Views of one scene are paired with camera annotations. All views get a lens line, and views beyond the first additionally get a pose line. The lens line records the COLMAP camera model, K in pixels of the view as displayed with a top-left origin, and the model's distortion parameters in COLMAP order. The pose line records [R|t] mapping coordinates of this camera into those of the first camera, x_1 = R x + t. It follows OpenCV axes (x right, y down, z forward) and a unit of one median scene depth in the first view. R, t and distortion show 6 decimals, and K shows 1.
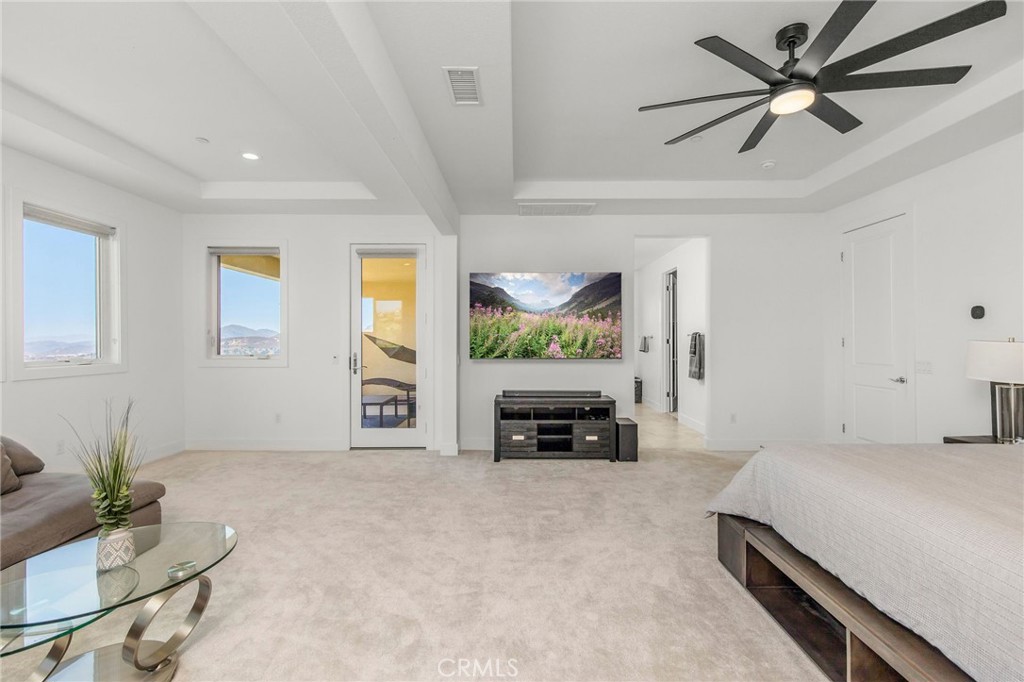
lens RADIAL K [[466.8, 0, 519.2], [0, 466.8, 337.6], [0, 0, 1]] dist [0.011391, 0.001852]
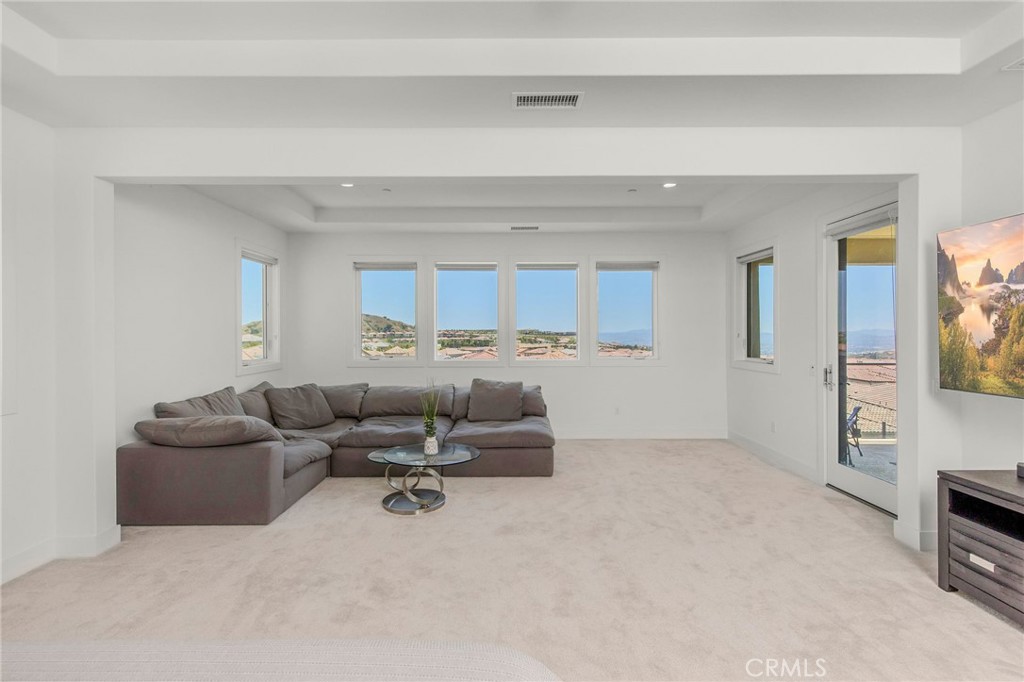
lens RADIAL K [[466.8, 0, 503.5], [0, 466.8, 338.2], [0, 0, 1]] dist [0.011391, 0.001852]
pose [[-0.010496, 0.011868, -0.999874, 0.558369], [0.009017, 0.999890, 0.011774, -0.030671], [0.999904, -0.008892, -0.010602, 0.595673]]
